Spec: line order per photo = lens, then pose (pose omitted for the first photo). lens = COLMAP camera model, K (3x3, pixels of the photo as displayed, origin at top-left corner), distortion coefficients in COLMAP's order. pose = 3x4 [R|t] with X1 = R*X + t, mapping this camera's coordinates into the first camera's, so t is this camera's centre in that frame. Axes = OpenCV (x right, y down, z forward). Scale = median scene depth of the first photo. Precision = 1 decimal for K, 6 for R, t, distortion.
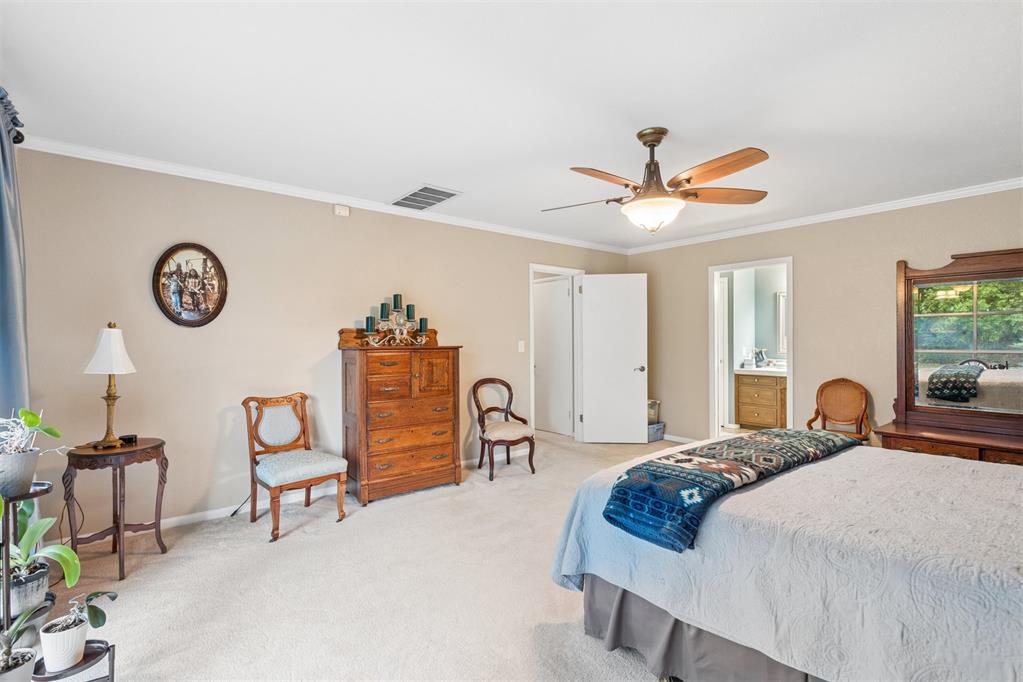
lens RADIAL K [[459.5, 0, 512.4], [0, 459.5, 343.4], [0, 0, 1]] dist [-0.000905, 0.000221]
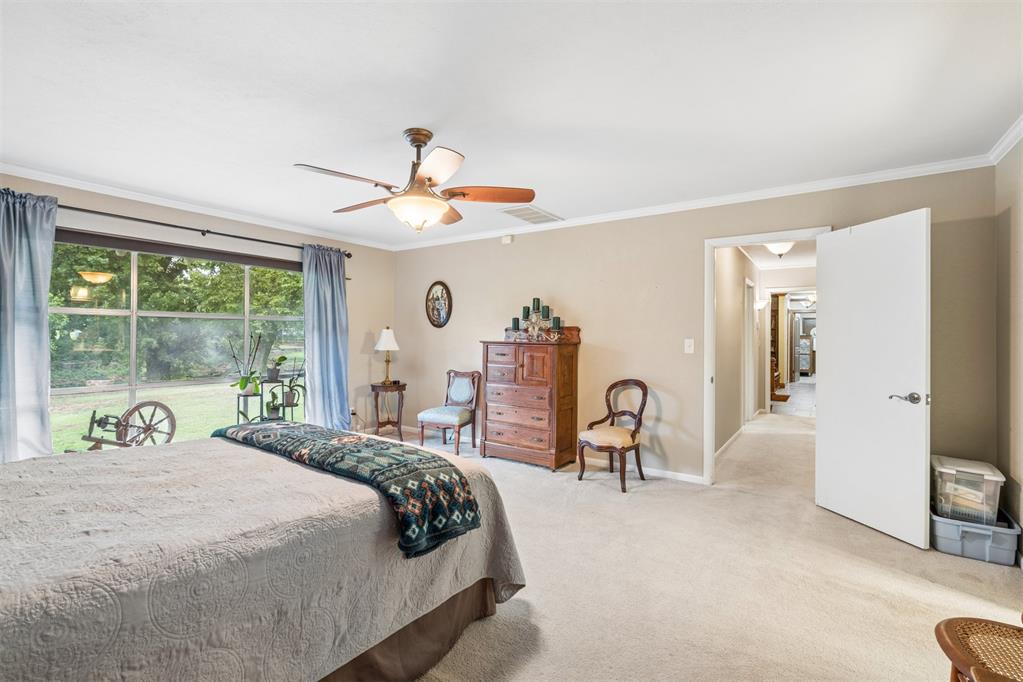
lens RADIAL K [[459.5, 0, 510.0], [0, 459.5, 336.6], [0, 0, 1]] dist [-0.000905, 0.000221]
pose [[0.291736, 0.007818, -0.956467, 0.901945], [-0.017468, 0.999843, 0.002845, -0.008898], [0.956339, 0.015878, 0.291827, 0.603123]]
